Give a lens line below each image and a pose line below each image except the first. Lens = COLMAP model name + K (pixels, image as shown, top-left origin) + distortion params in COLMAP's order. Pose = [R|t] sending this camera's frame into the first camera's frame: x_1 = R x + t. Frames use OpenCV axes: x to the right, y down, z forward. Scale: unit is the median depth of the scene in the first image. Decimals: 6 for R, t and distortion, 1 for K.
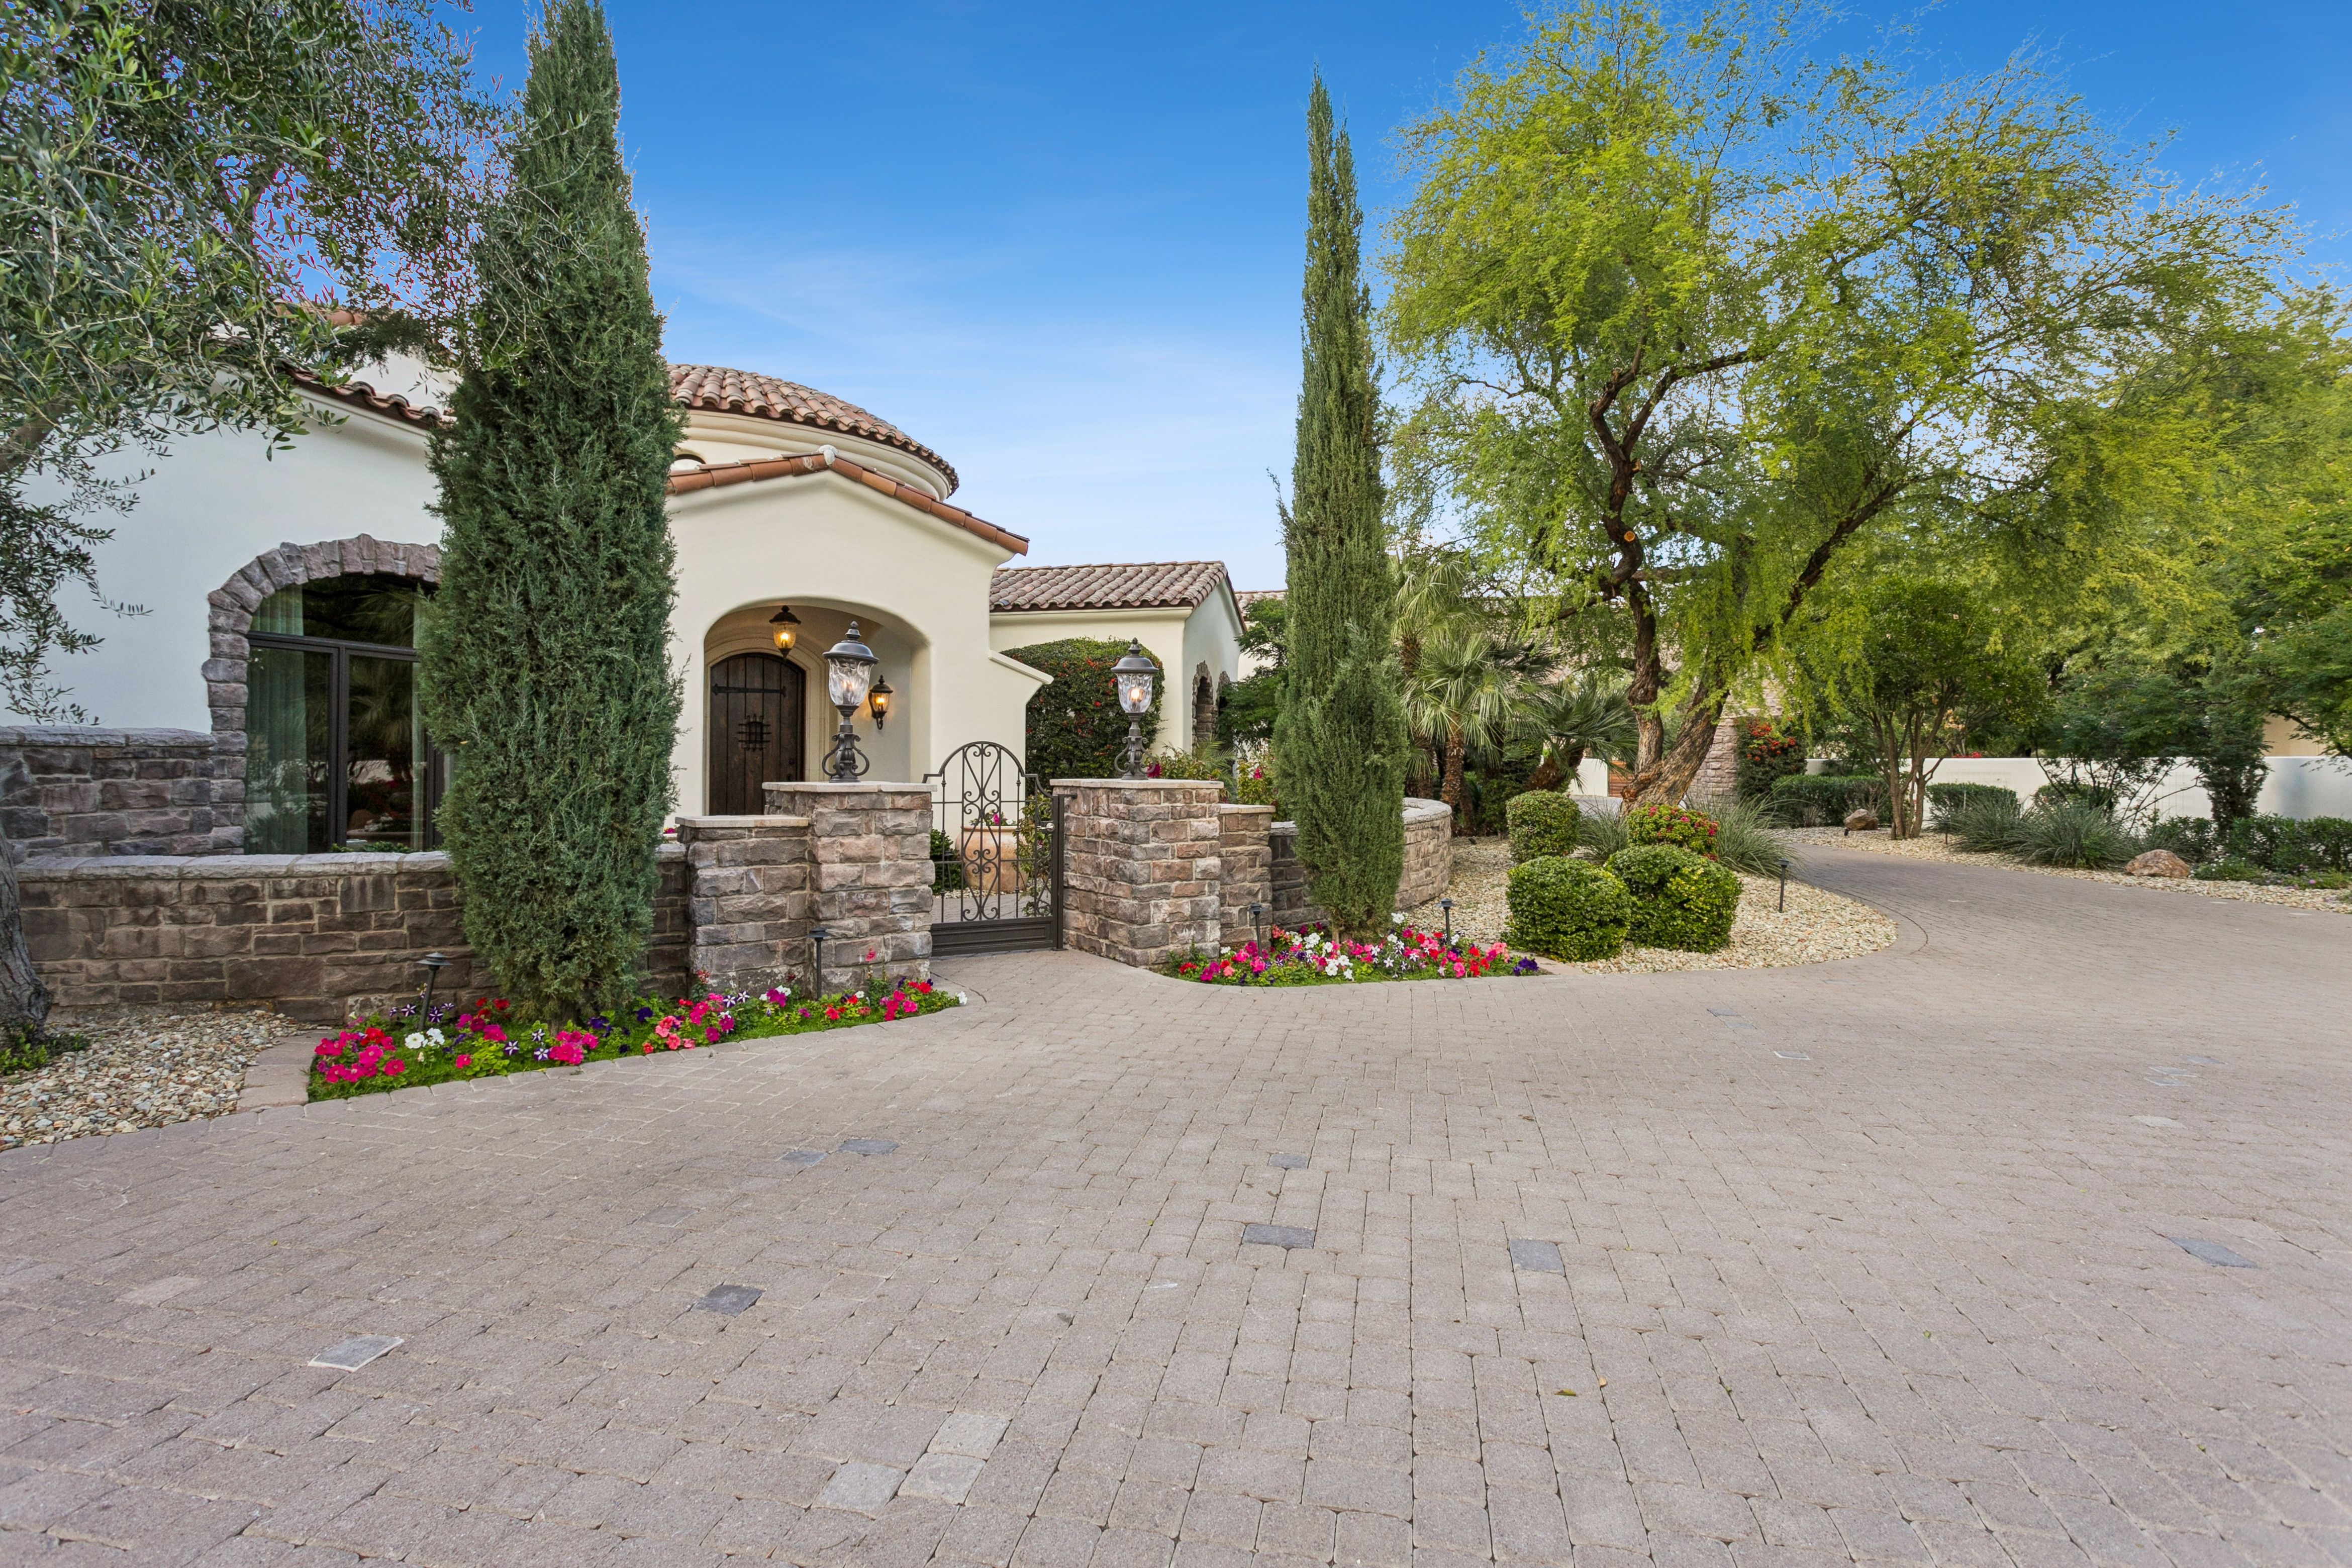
lens RADIAL K [[1150.2, 0, 1172.7], [0, 1150.2, 761.8], [0, 0, 1]] dist [0.012357, 0.000082]
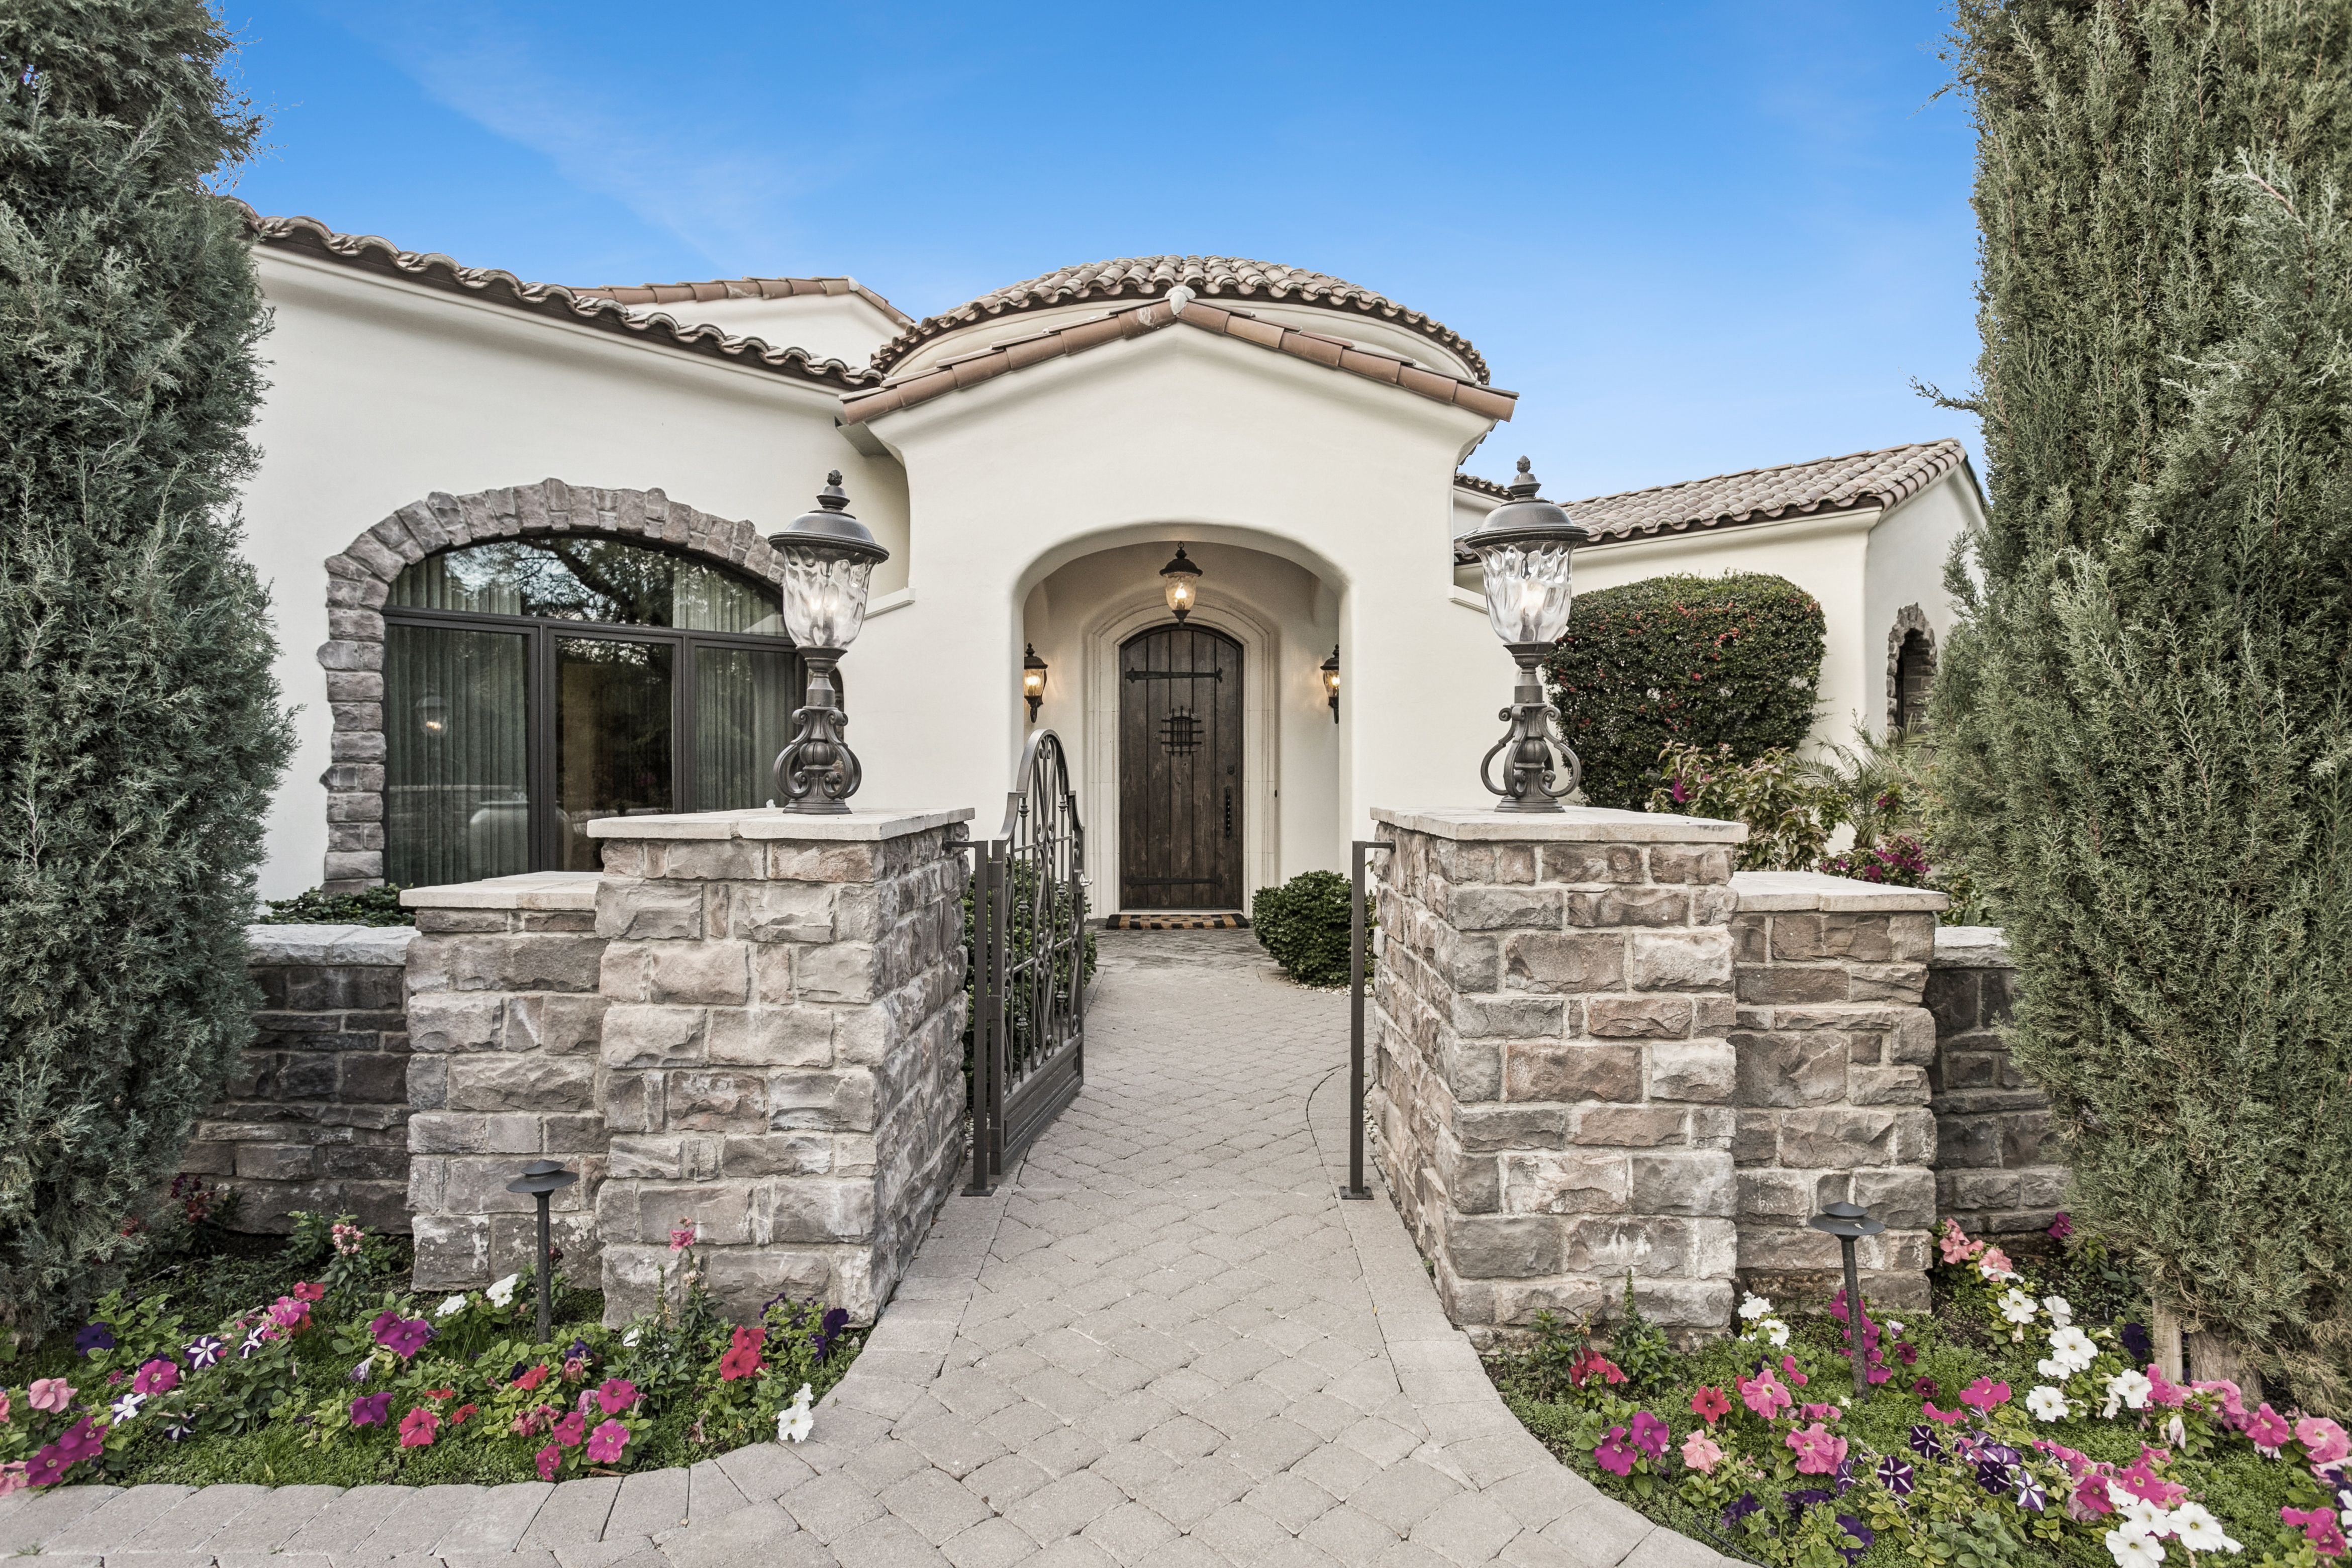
lens RADIAL K [[1188.2, 0, 1164.1], [0, 1188.2, 785.2], [0, 0, 1]] dist [-0.008233, 0.003003]
pose [[0.835367, 0.005177, -0.549669, 0.094873], [0.001157, 0.999937, 0.011175, 0.001727], [0.549692, -0.009971, 0.835308, 0.618524]]
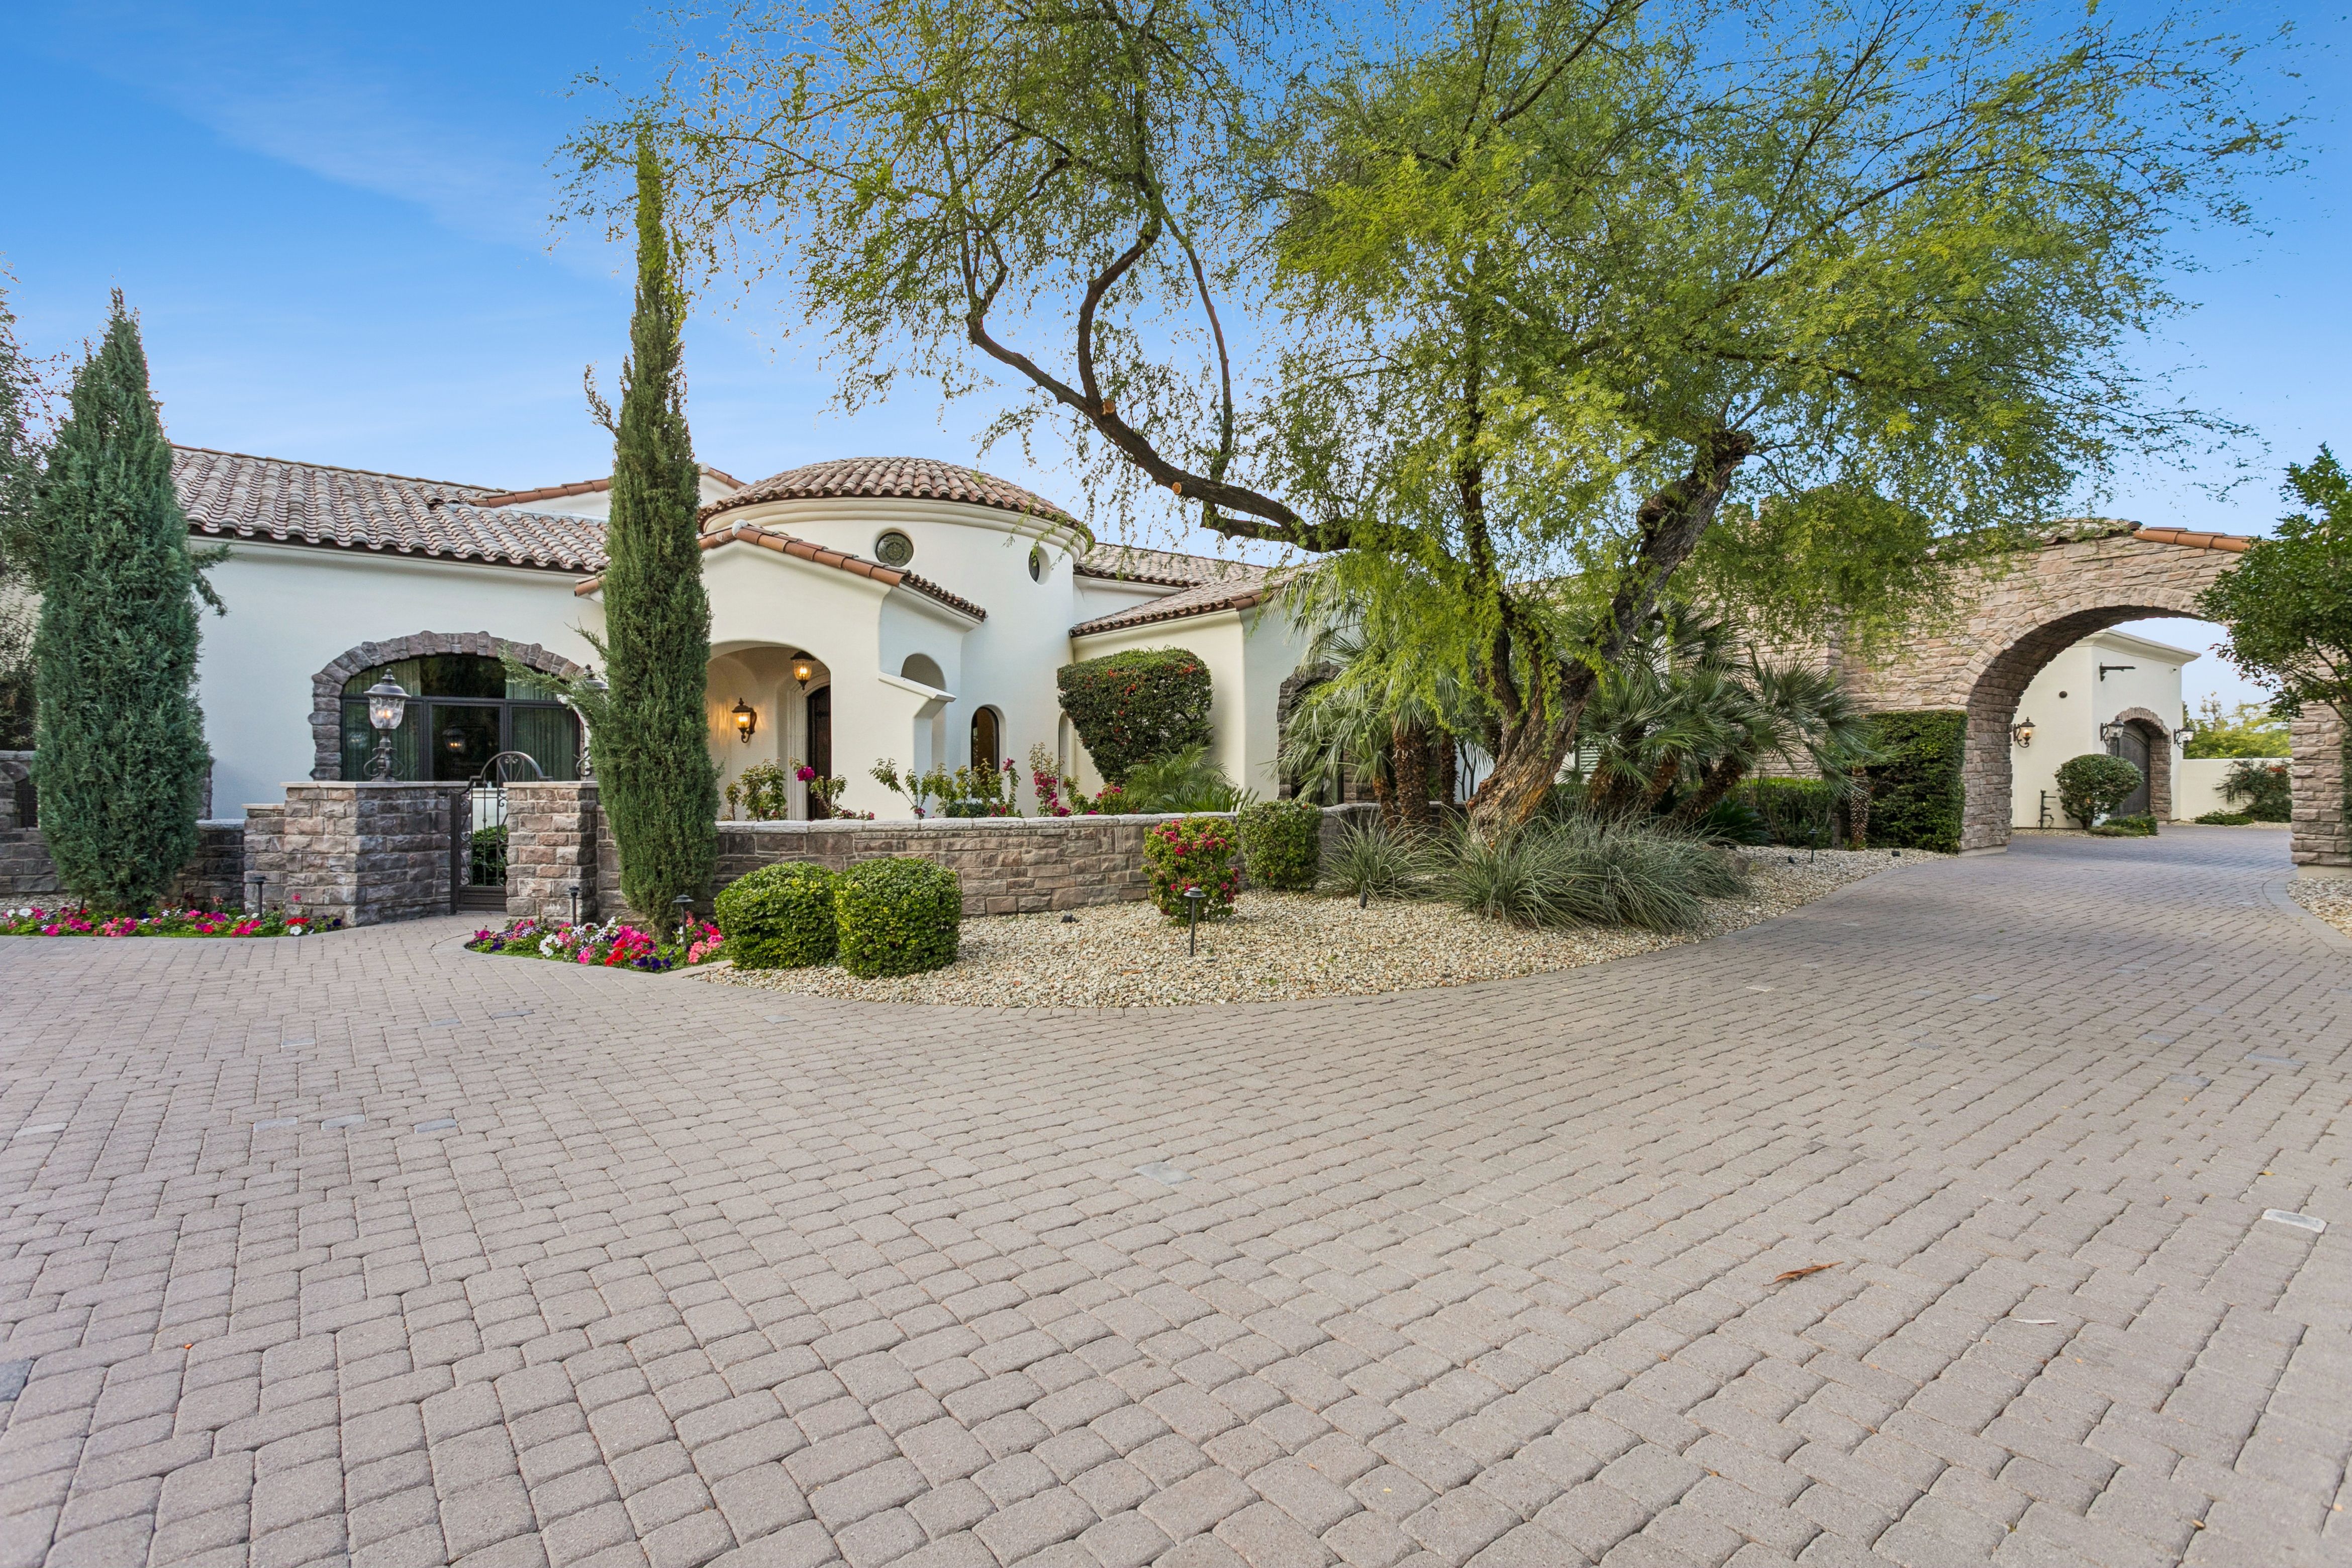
lens RADIAL K [[1150.2, 0, 1188.3], [0, 1150.2, 785.5], [0, 0, 1]] dist [0.012357, 0.000082]
pose [[0.755110, 0.003530, -0.655589, 1.312375], [0.002429, 0.999964, 0.008183, 0.012177], [0.655594, -0.007772, 0.755074, 0.523311]]
